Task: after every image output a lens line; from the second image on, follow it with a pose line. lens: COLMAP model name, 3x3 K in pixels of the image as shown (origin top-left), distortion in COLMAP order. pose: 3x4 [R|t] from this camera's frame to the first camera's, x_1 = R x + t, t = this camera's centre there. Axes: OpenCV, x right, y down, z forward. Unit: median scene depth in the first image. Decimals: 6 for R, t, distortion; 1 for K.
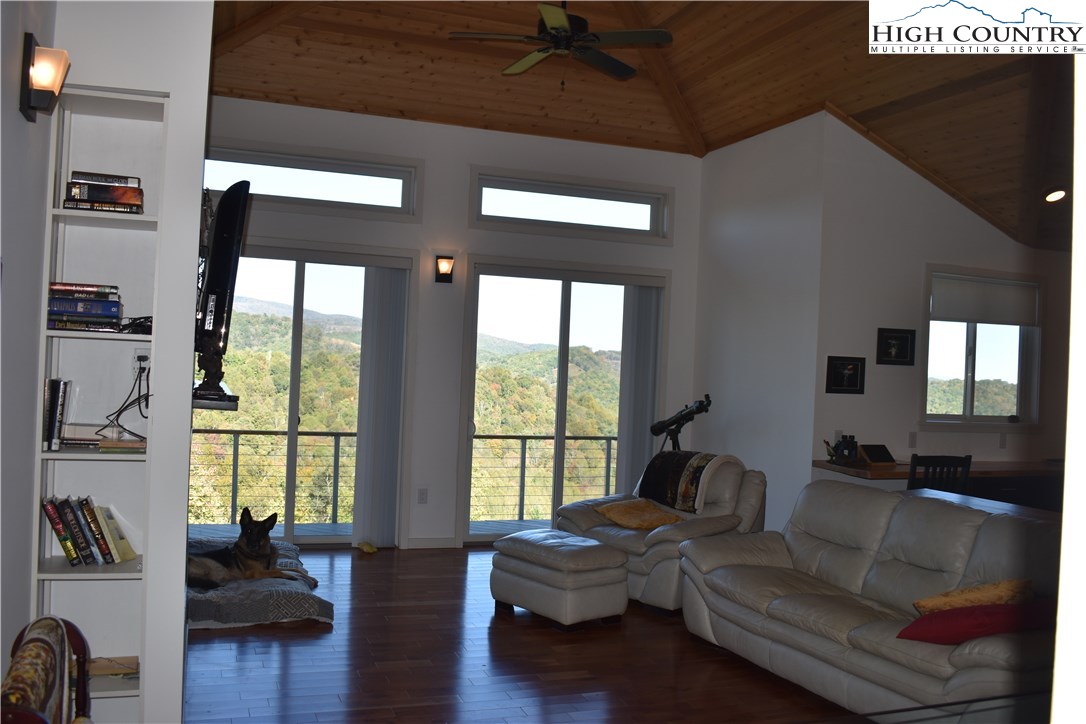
lens RADIAL K [[991.2, 0, 543.0], [0, 991.2, 362.0], [0, 0, 1]] dist [-0.098912, -0.000096]
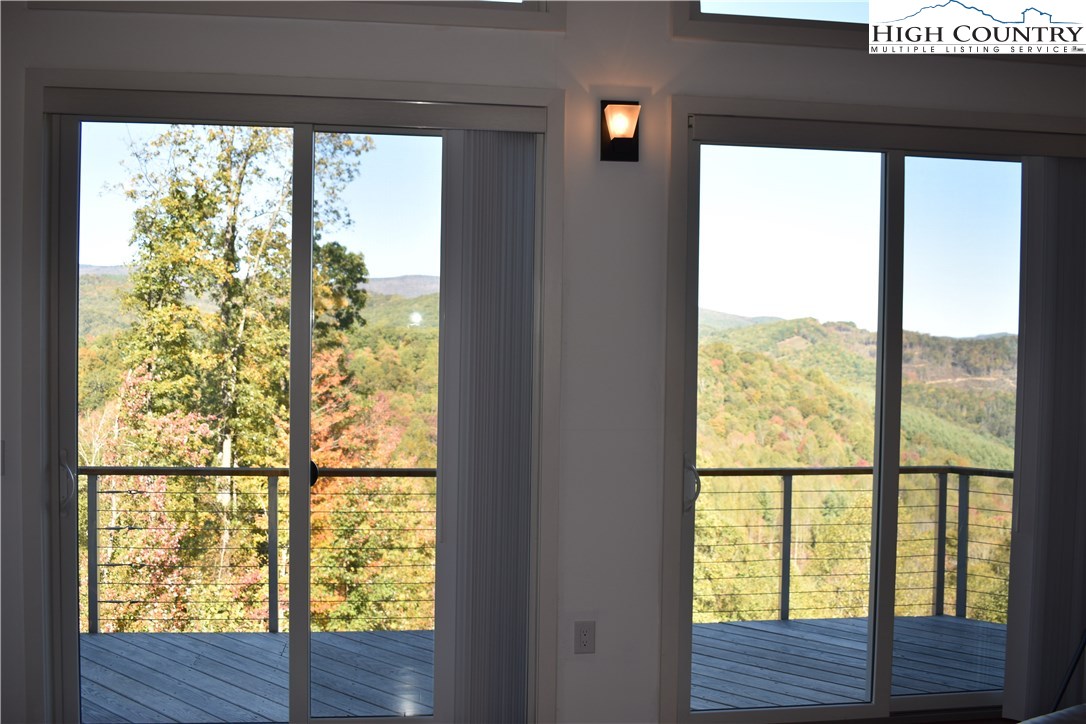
lens RADIAL K [[993.1, 0, 543.0], [0, 993.1, 362.0], [0, 0, 1]] dist [-0.074240, -0.006666]
pose [[0.975453, -0.021726, -0.219135, -0.035163], [0.026921, 0.999422, 0.020748, 0.000167], [0.218558, -0.026138, 0.975474, 0.508720]]
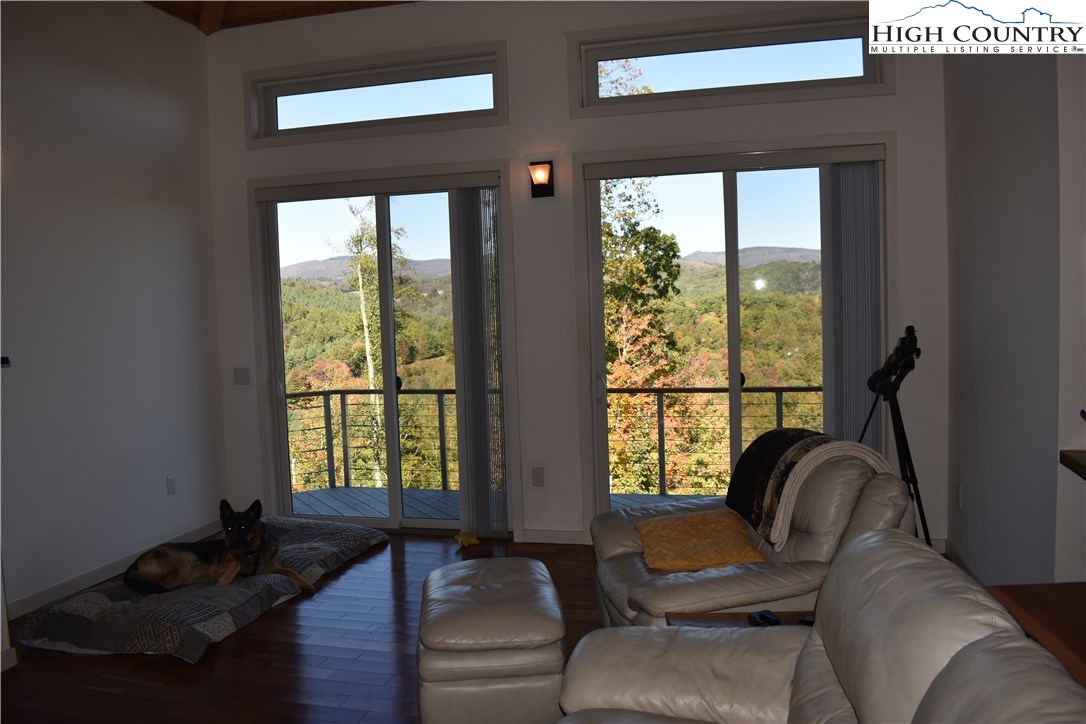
lens RADIAL K [[860.2, 0, 543.0], [0, 860.2, 362.0], [0, 0, 1]] dist [-0.089262, 0.004563]
pose [[0.819573, -0.031875, -0.572087, 0.247763], [0.069708, 0.996582, 0.044337, 0.015140], [0.568718, -0.076217, 0.818993, 0.414517]]
